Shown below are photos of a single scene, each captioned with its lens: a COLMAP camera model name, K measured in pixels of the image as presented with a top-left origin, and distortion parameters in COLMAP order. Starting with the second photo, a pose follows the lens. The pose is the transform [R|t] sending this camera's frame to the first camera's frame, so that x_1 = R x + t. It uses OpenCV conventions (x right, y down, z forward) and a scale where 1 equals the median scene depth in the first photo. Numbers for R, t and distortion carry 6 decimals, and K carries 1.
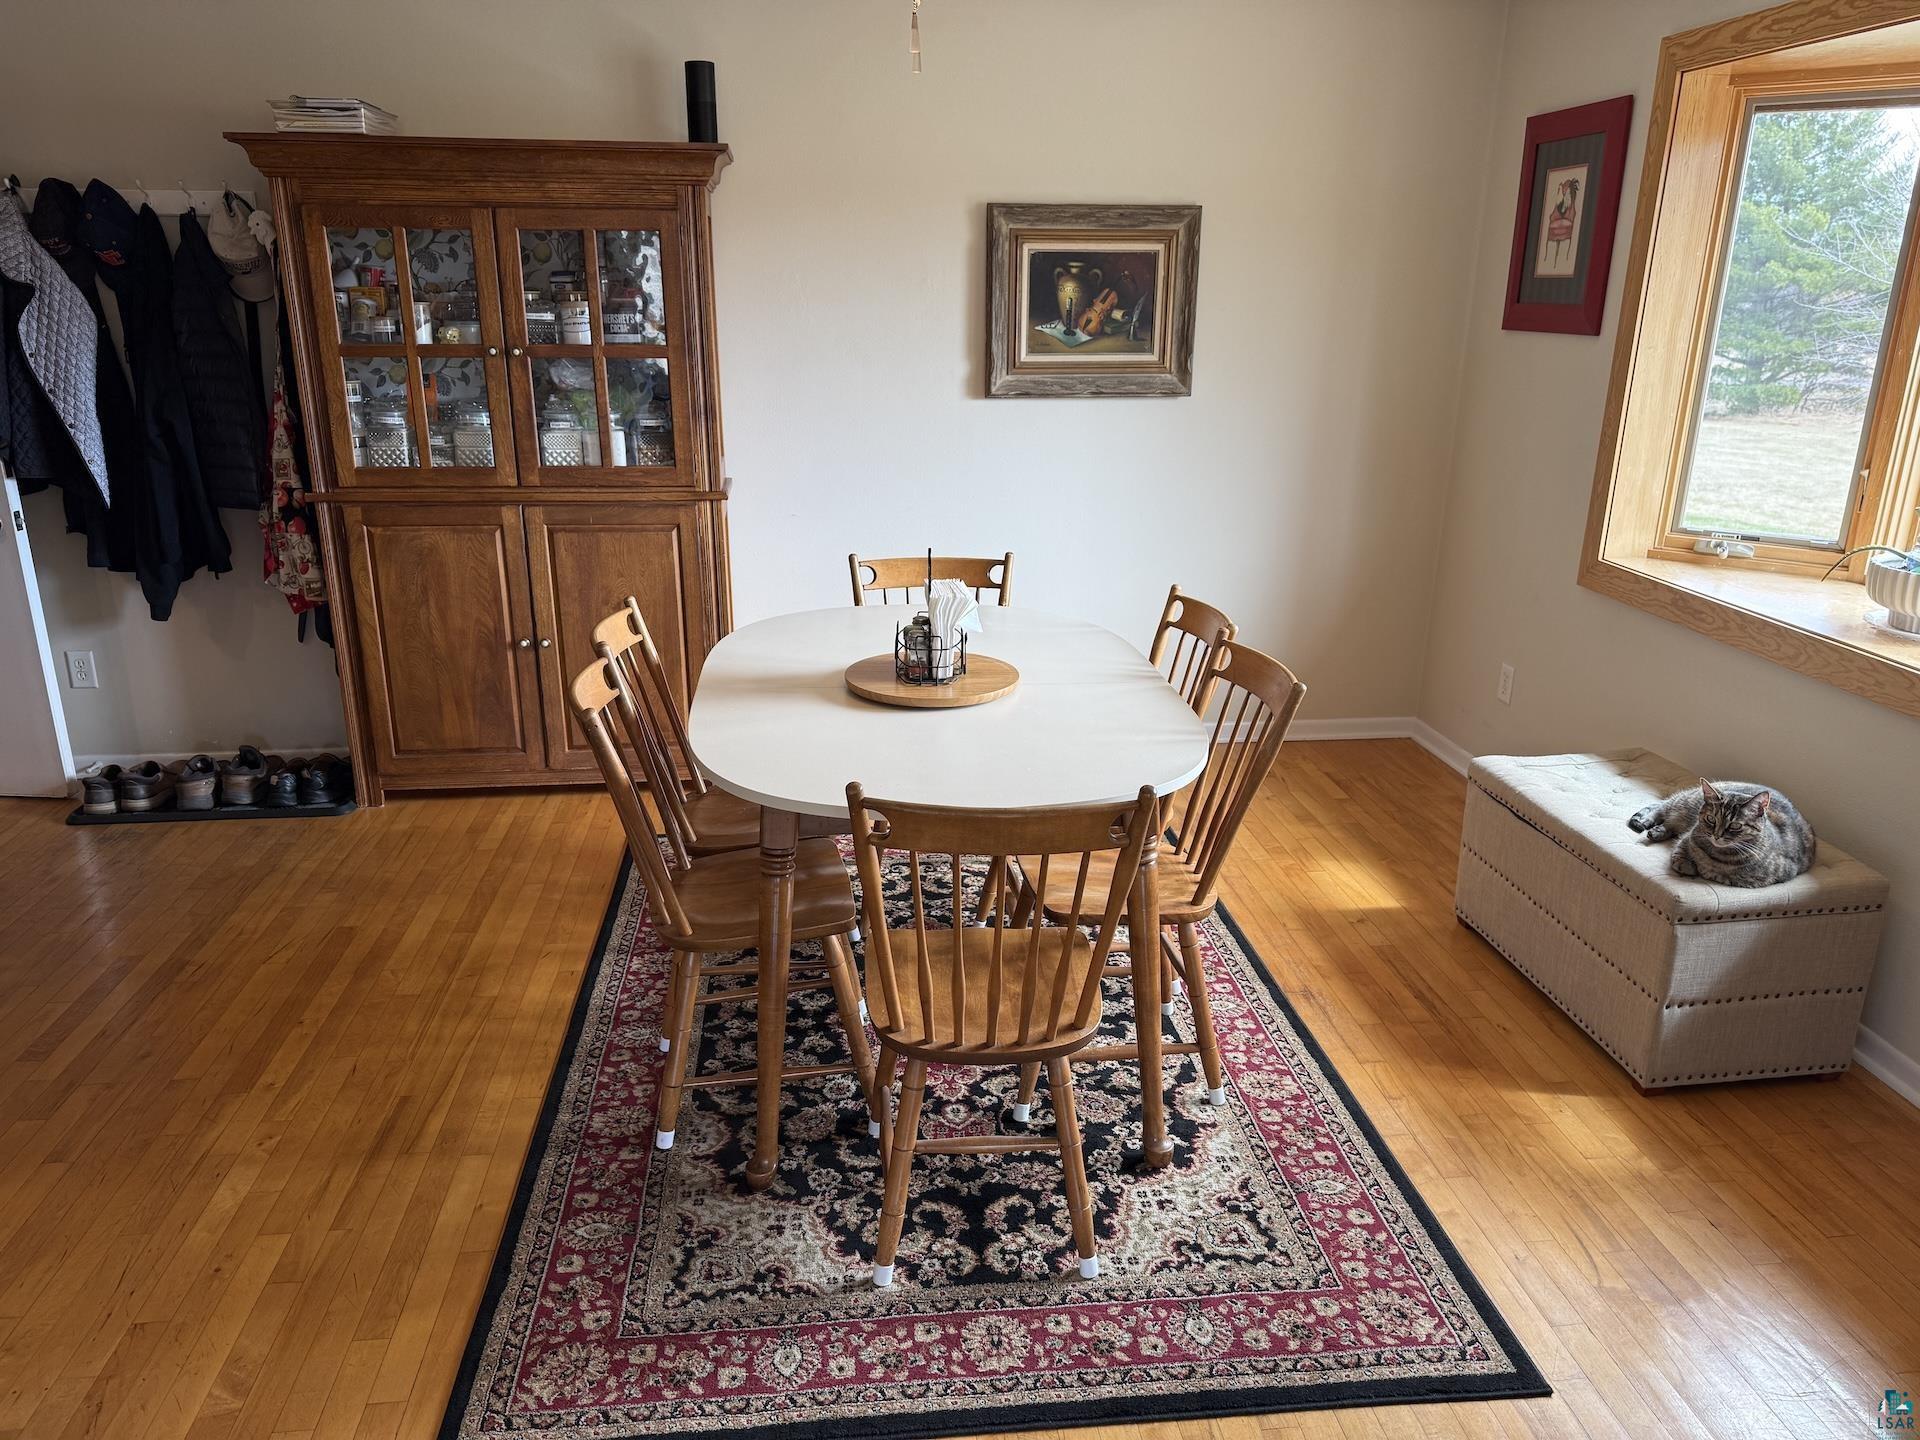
lens RADIAL K [[1305.4, 0, 973.7], [0, 1305.4, 759.4], [0, 0, 1]] dist [0.046504, -0.080853]
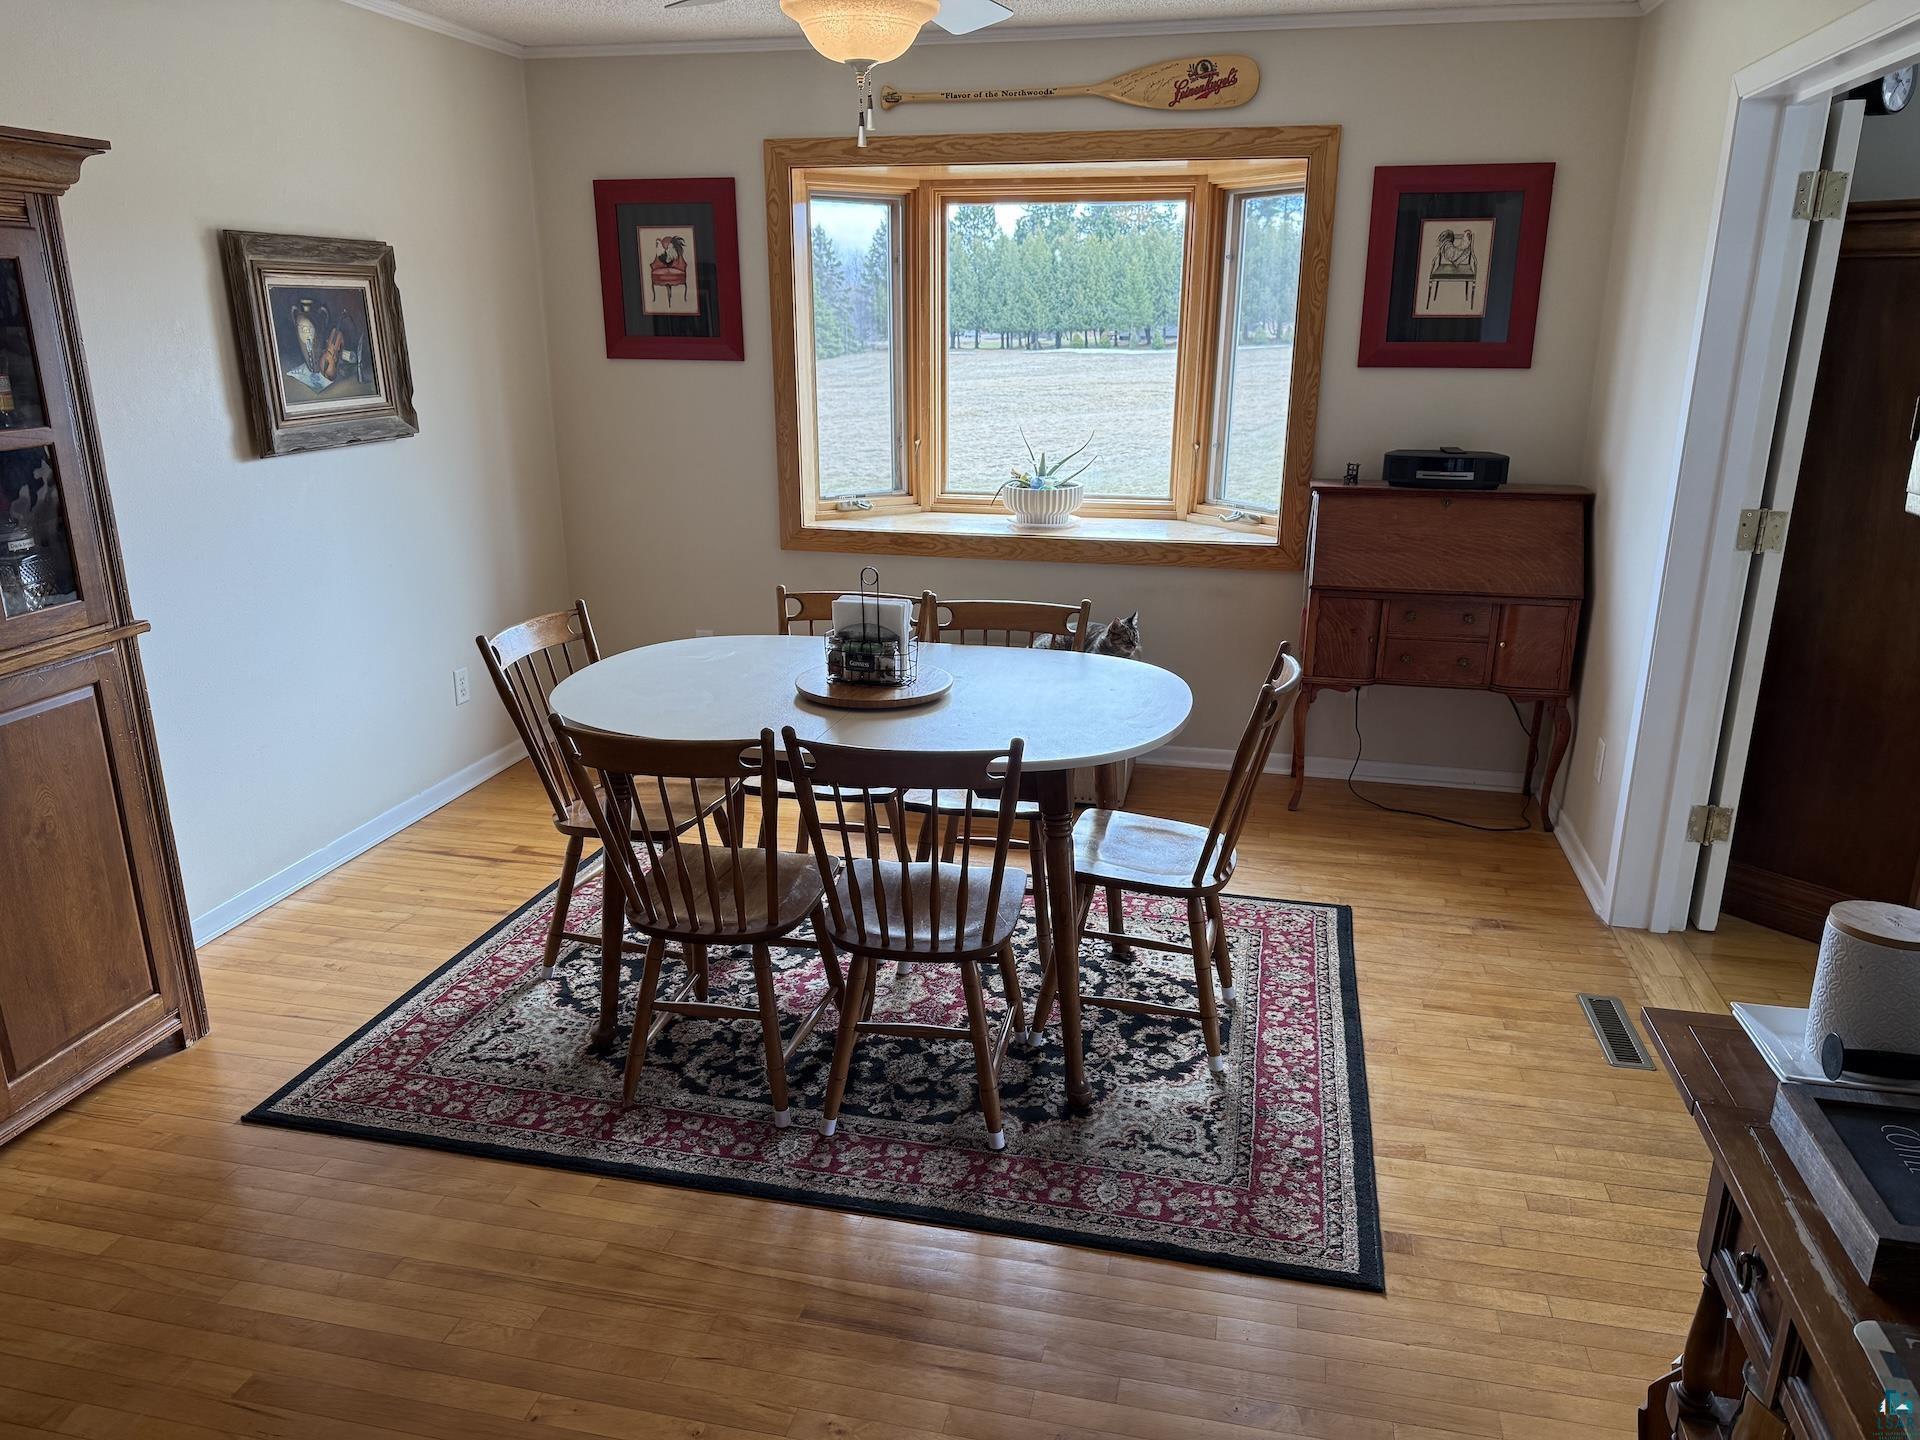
lens RADIAL K [[1325.9, 0, 966.8], [0, 1325.9, 715.3], [0, 0, 1]] dist [0.175649, -0.335004]
pose [[0.345791, -0.274674, 0.897208, -0.705572], [0.325401, 0.931958, 0.159901, -0.128372], [-0.880081, 0.236660, 0.411642, 0.321867]]
